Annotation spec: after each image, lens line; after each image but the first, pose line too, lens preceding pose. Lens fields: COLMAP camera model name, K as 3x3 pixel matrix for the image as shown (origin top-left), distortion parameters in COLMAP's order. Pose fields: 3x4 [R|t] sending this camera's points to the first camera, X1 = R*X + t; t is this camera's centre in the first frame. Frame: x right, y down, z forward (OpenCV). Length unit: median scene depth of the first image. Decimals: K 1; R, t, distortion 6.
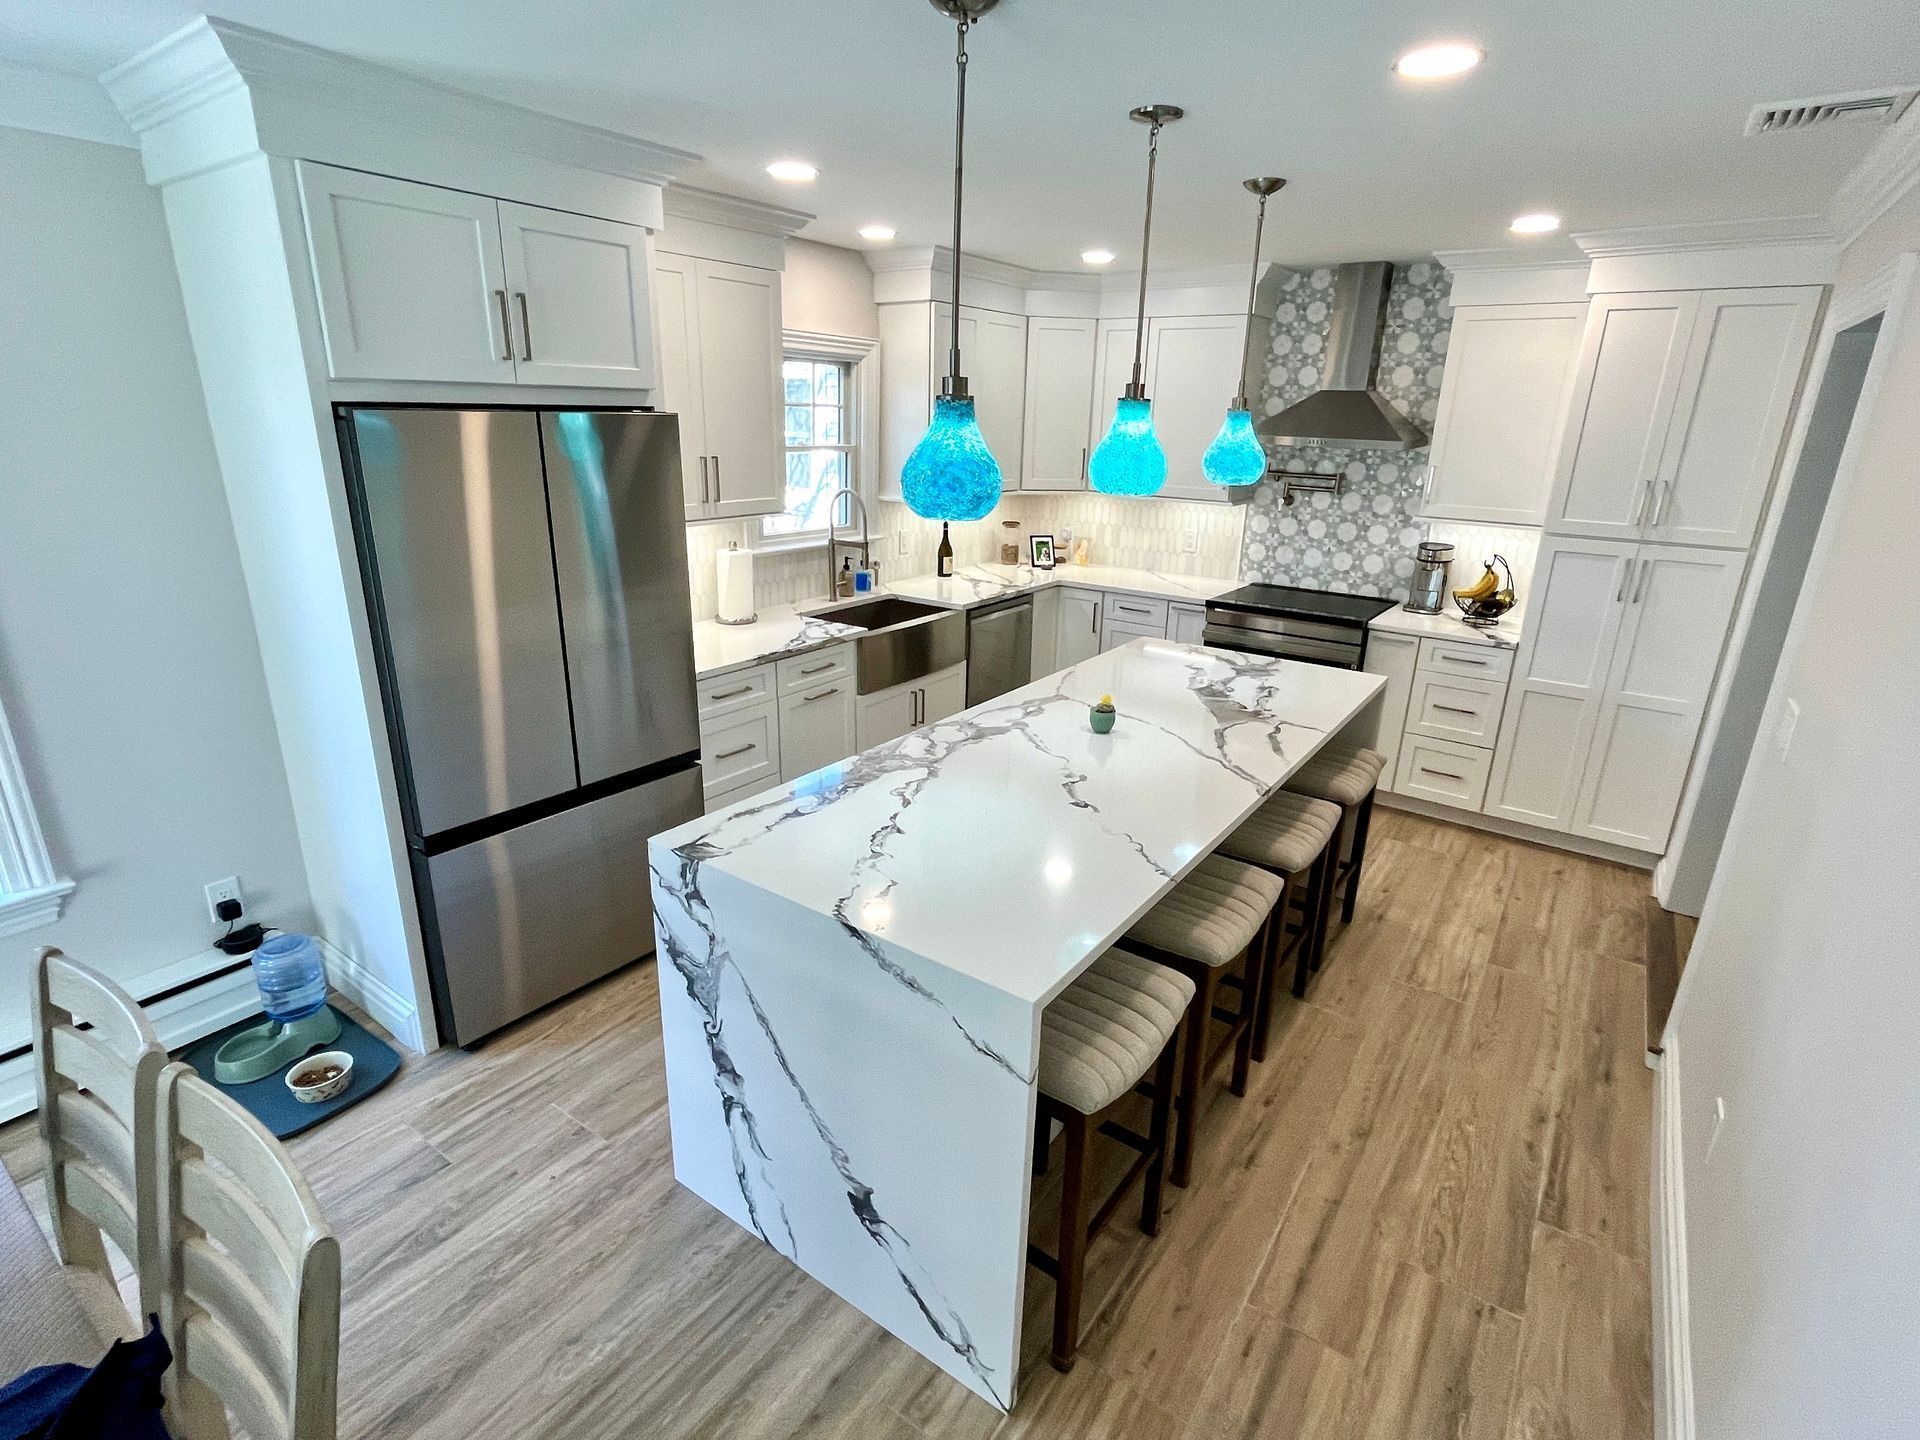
lens RADIAL K [[945.0, 0, 960.0], [0, 945.0, 720.0], [0, 0, 1]] dist [0.002530, 0.000119]
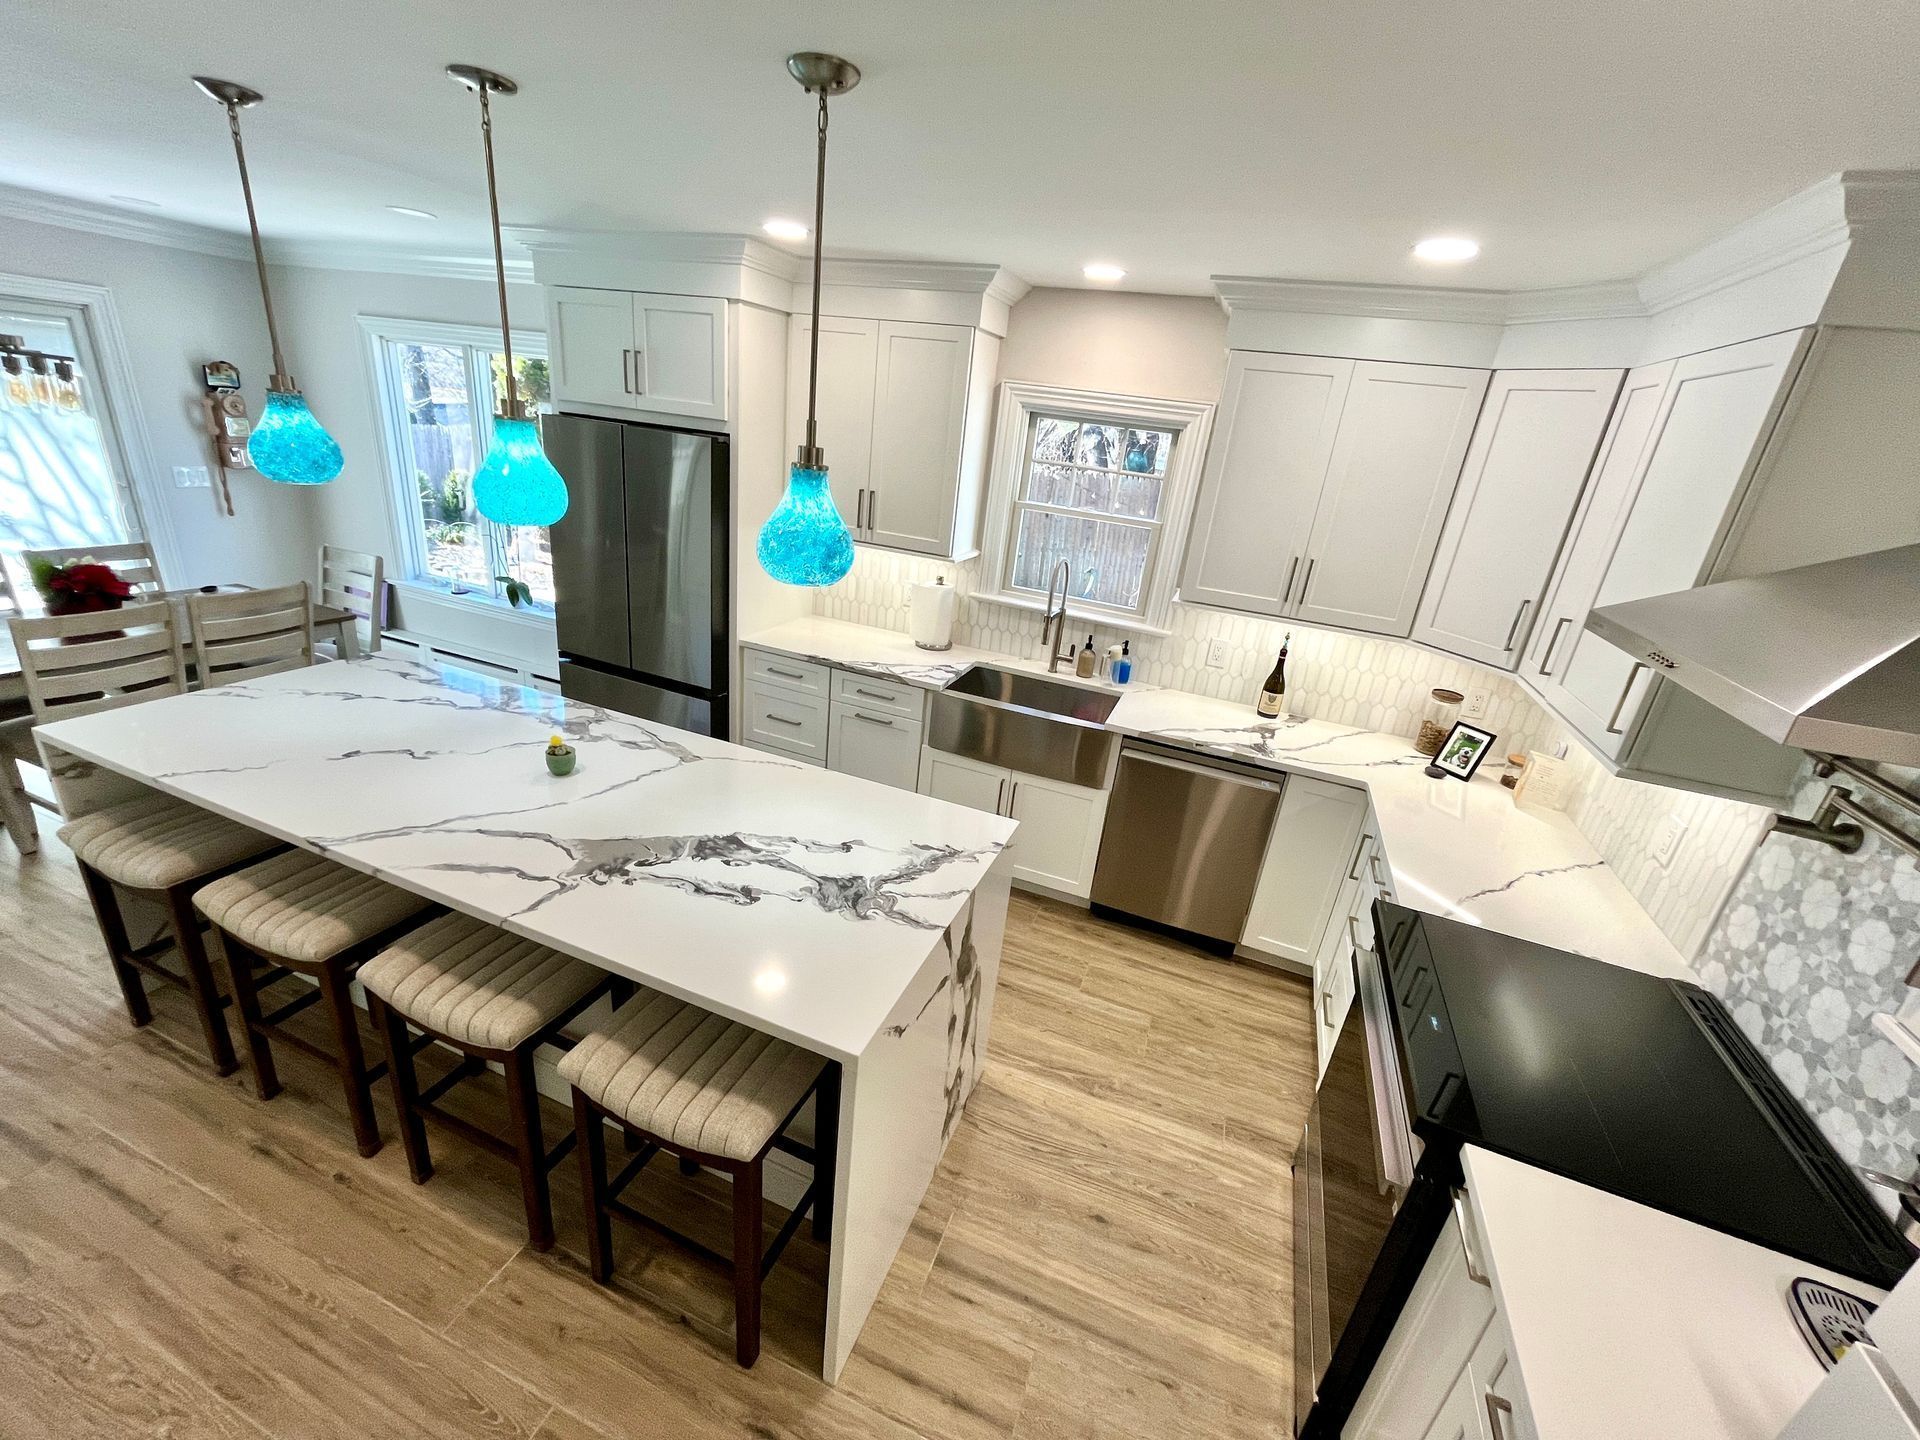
lens RADIAL K [[779.0, 0, 960.0], [0, 779.0, 720.0], [0, 0, 1]] dist [0.000645, -0.000279]
pose [[0.245808, 0.351025, -0.903526, 1.063222], [-0.396784, 0.886891, 0.236615, -0.429697], [0.884387, 0.300343, 0.357286, 1.201544]]
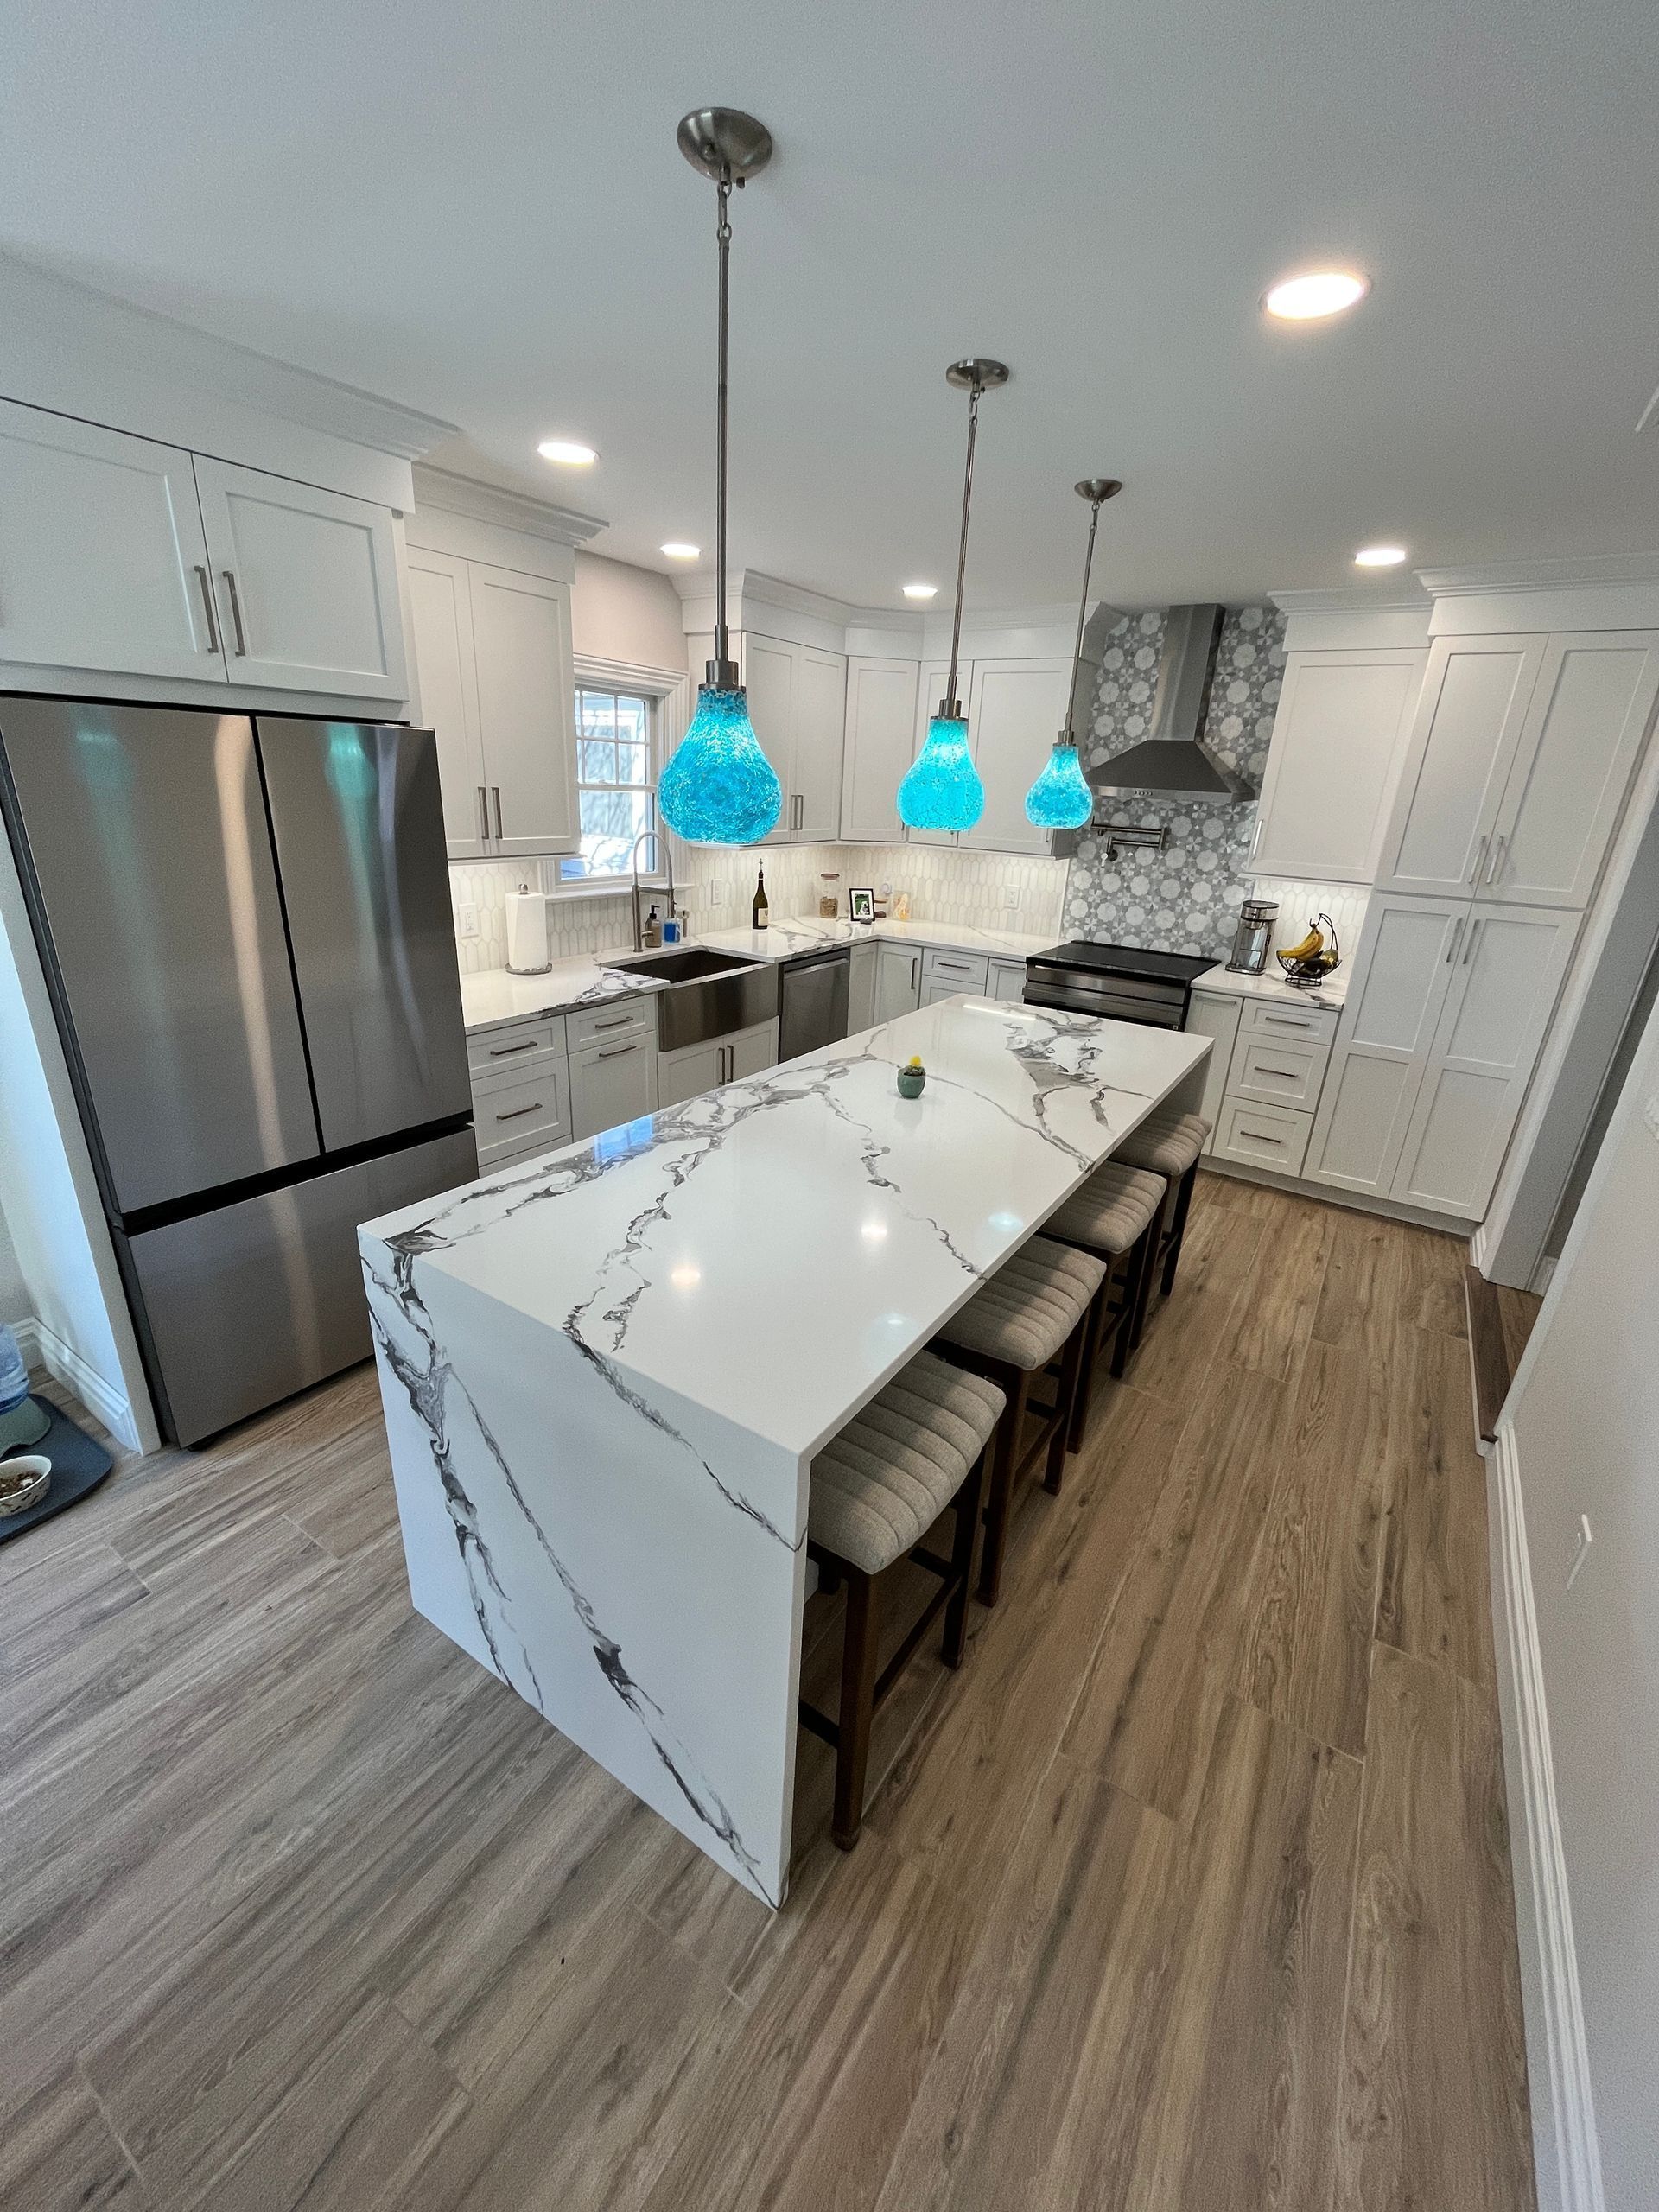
lens RADIAL K [[897.4, 0, 829.5], [0, 897.4, 1106.0], [0, 0, 1]] dist [0.000645, -0.000279]
pose [[0.999146, 0.007445, 0.040639, 0.042819], [-0.008922, 0.999302, 0.036272, -0.010077], [-0.040340, -0.036604, 0.998515, 0.161827]]
